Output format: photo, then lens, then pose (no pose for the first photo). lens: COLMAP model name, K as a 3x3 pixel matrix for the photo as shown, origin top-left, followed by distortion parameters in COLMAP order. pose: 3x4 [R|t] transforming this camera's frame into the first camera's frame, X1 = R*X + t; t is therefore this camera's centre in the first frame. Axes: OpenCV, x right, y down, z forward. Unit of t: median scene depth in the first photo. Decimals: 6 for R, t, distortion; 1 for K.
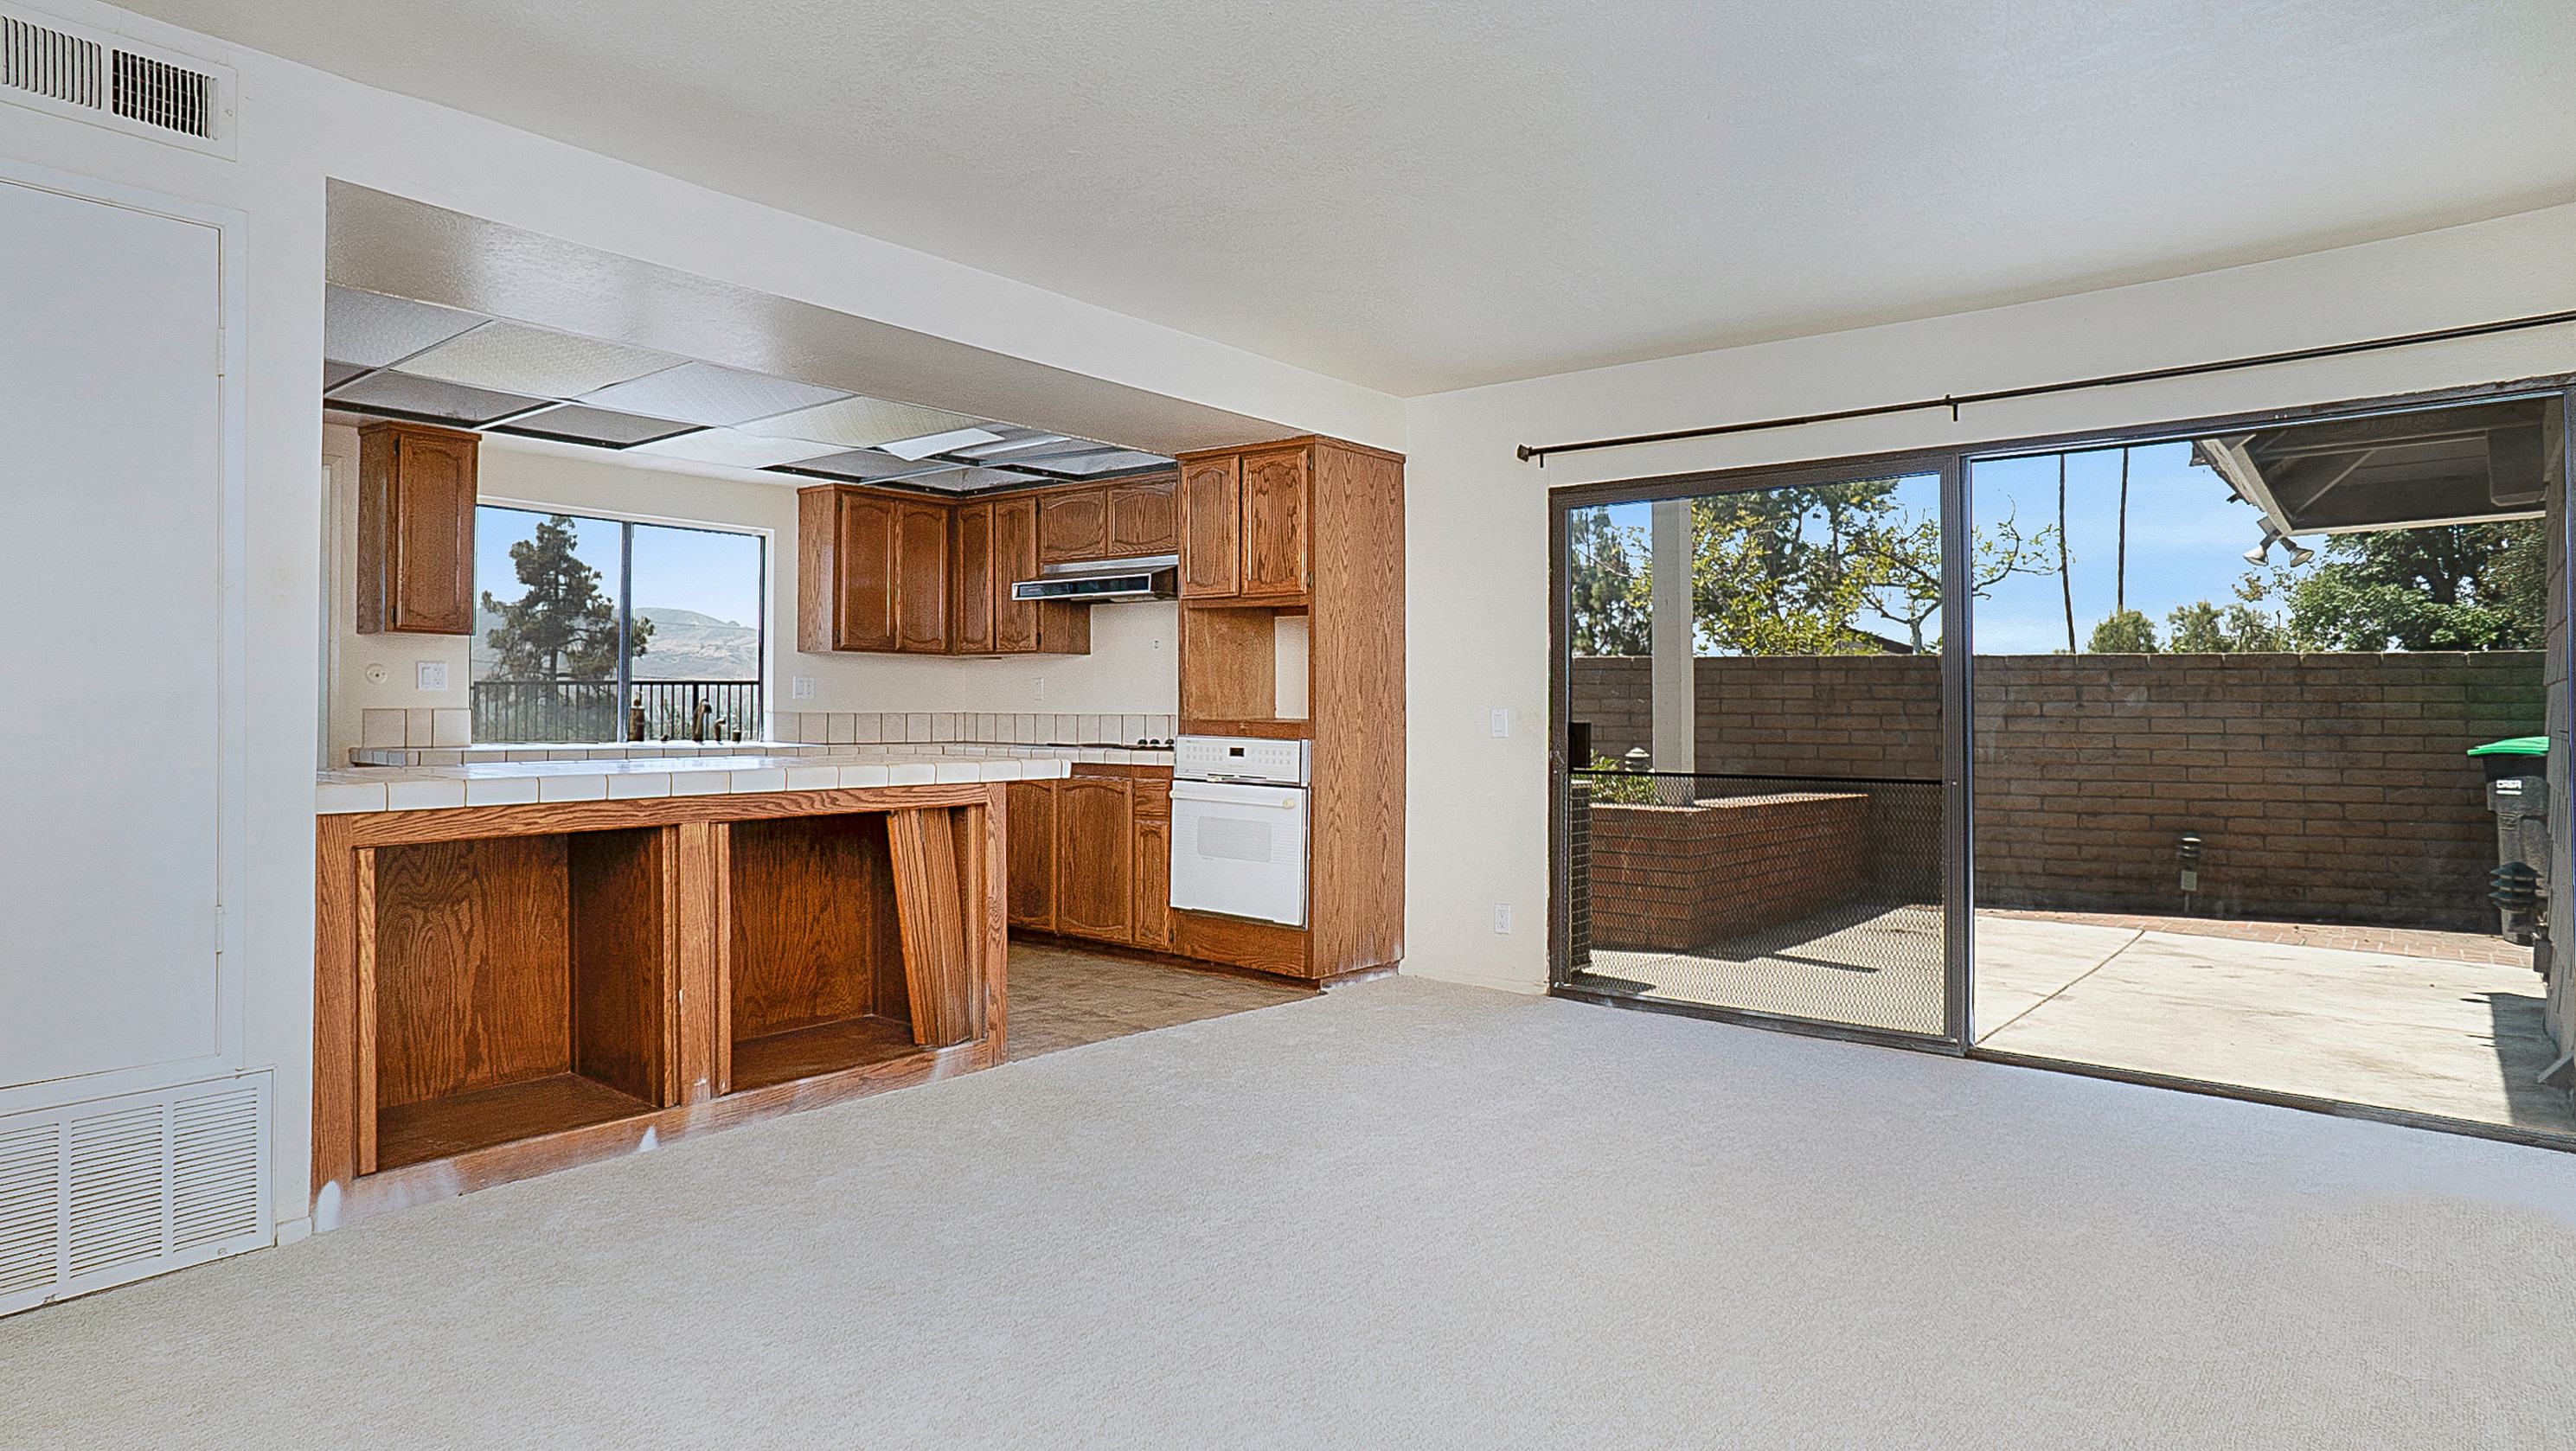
lens RADIAL K [[1439.2, 0, 1281.1], [0, 1439.2, 710.3], [0, 0, 1]] dist [-0.006235, 0.001517]
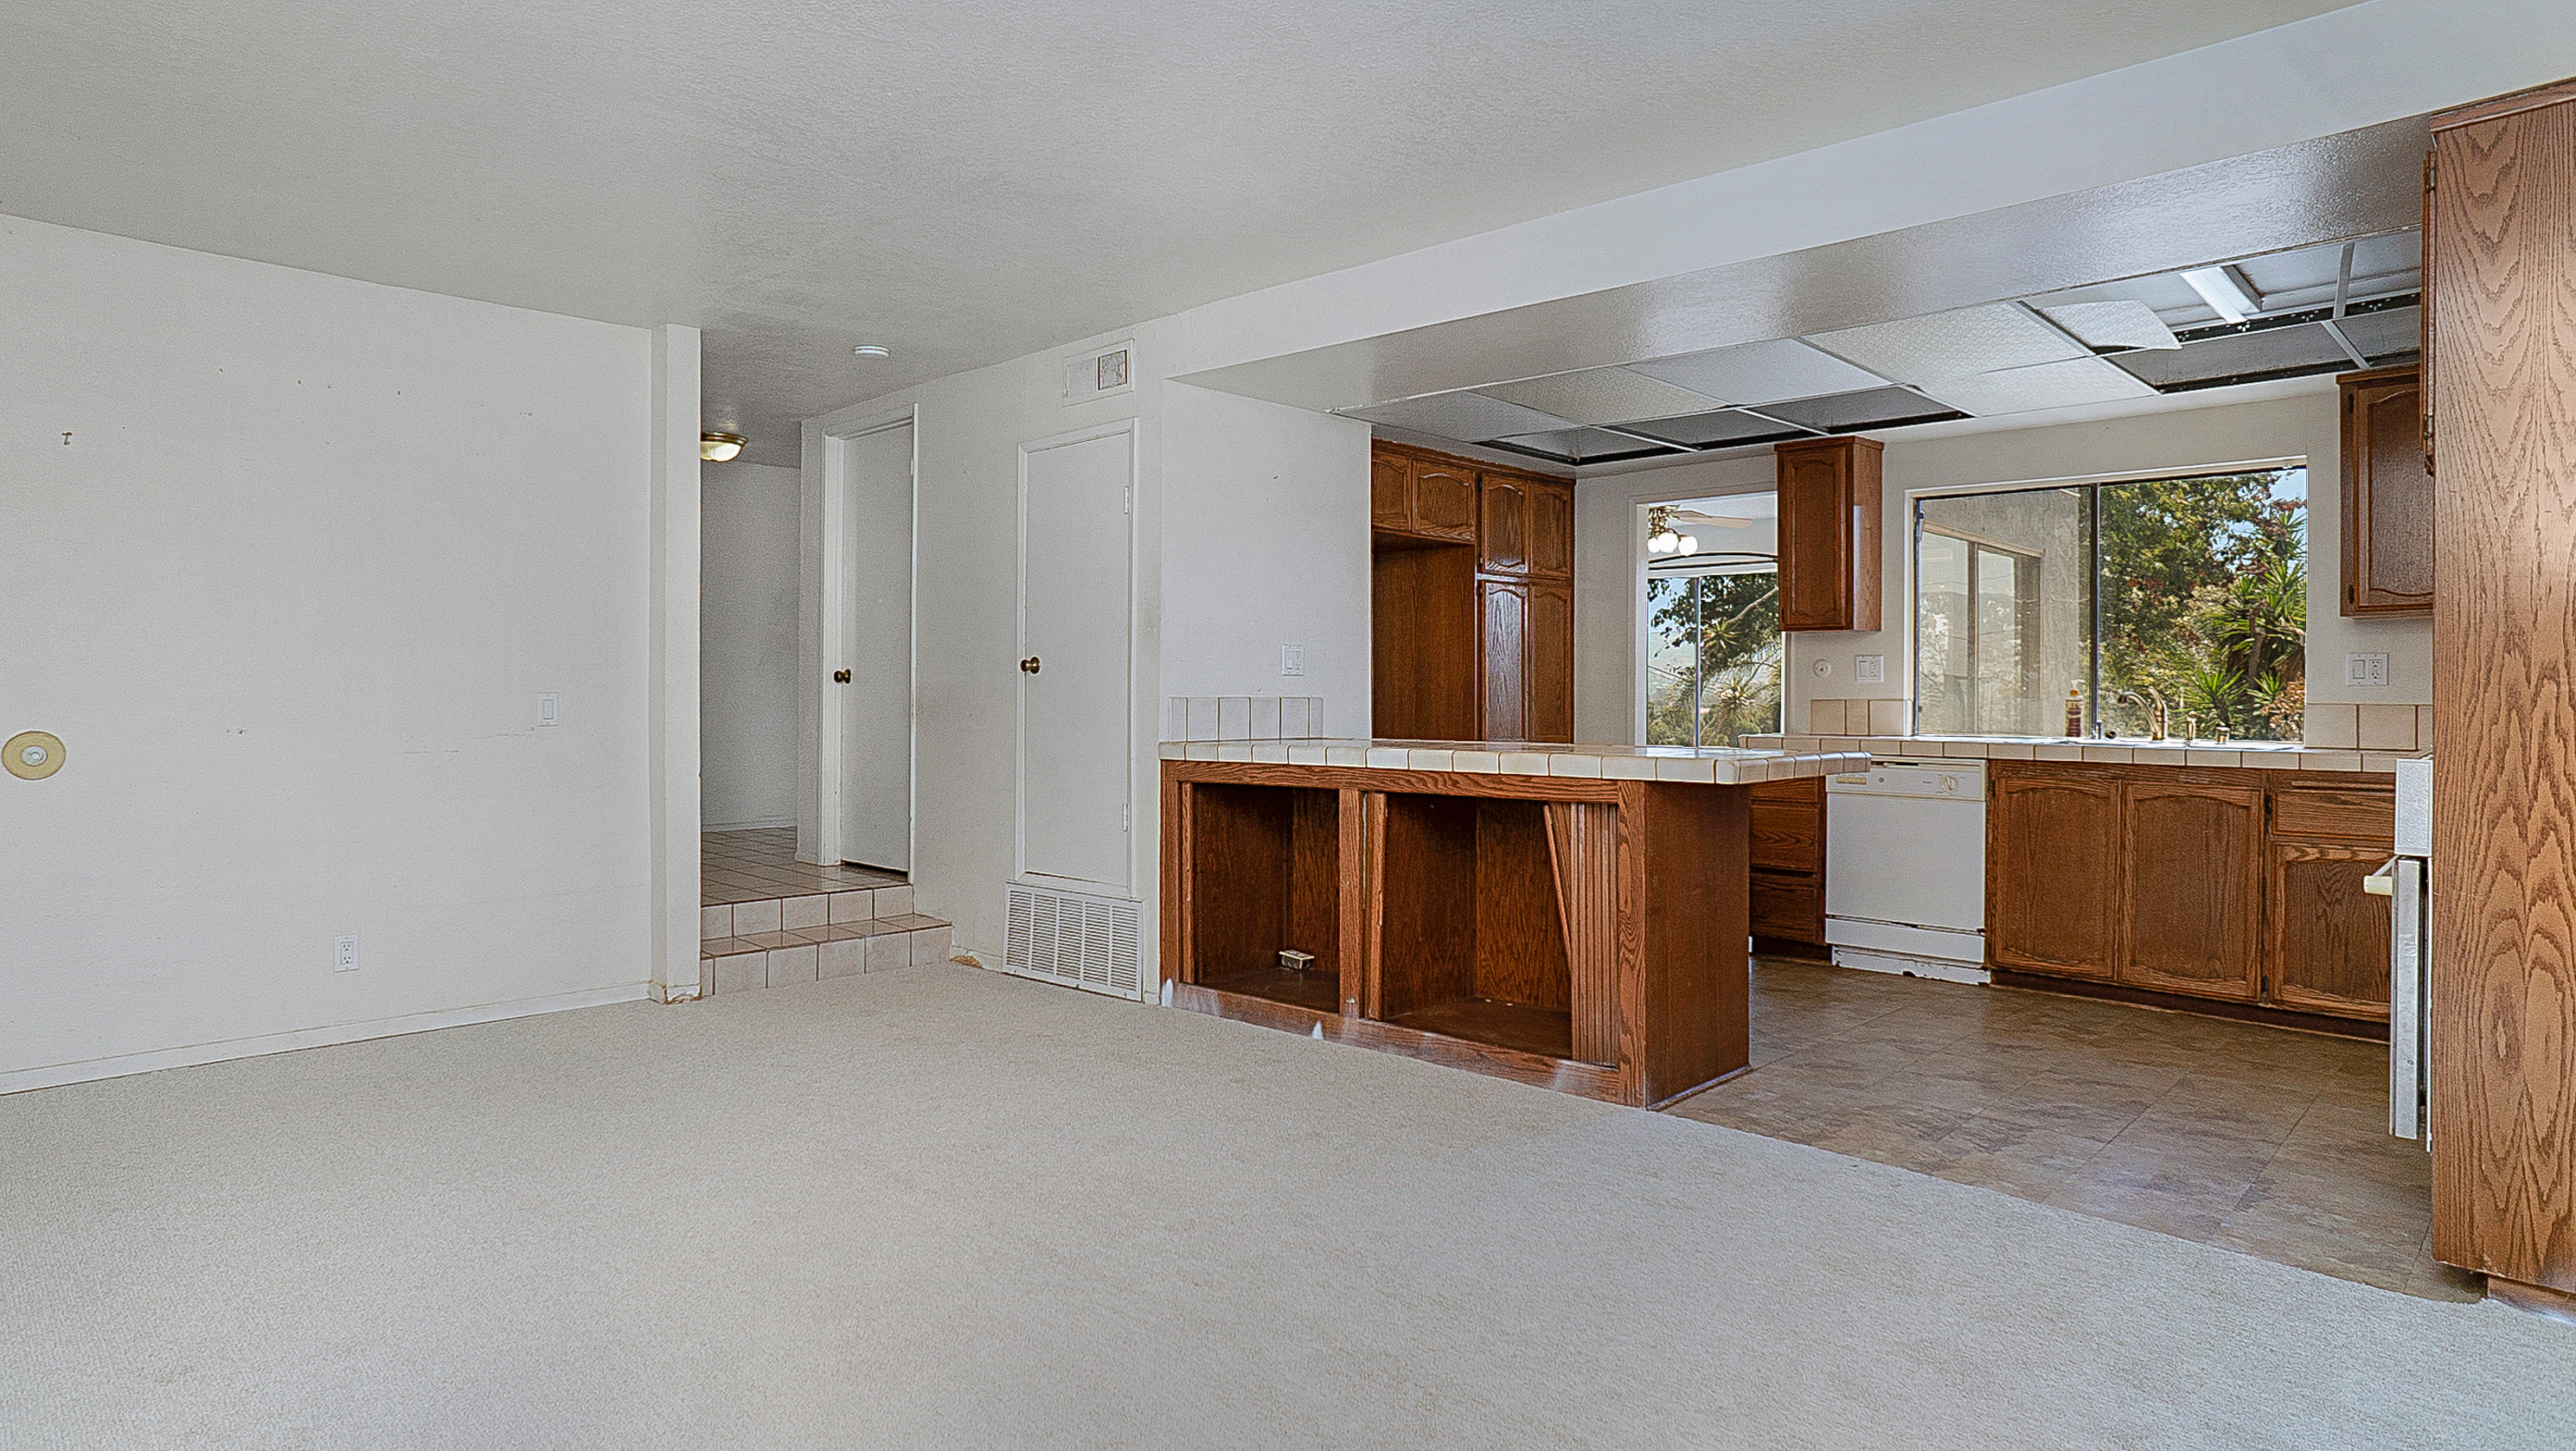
lens RADIAL K [[1439.2, 0, 1285.4], [0, 1439.2, 714.5], [0, 0, 1]] dist [-0.006235, 0.001517]
pose [[-0.070991, 0.010761, -0.997419, 0.840620], [-0.000588, 0.999941, 0.010830, 0.001045], [0.997477, 0.001355, -0.070980, 1.054989]]
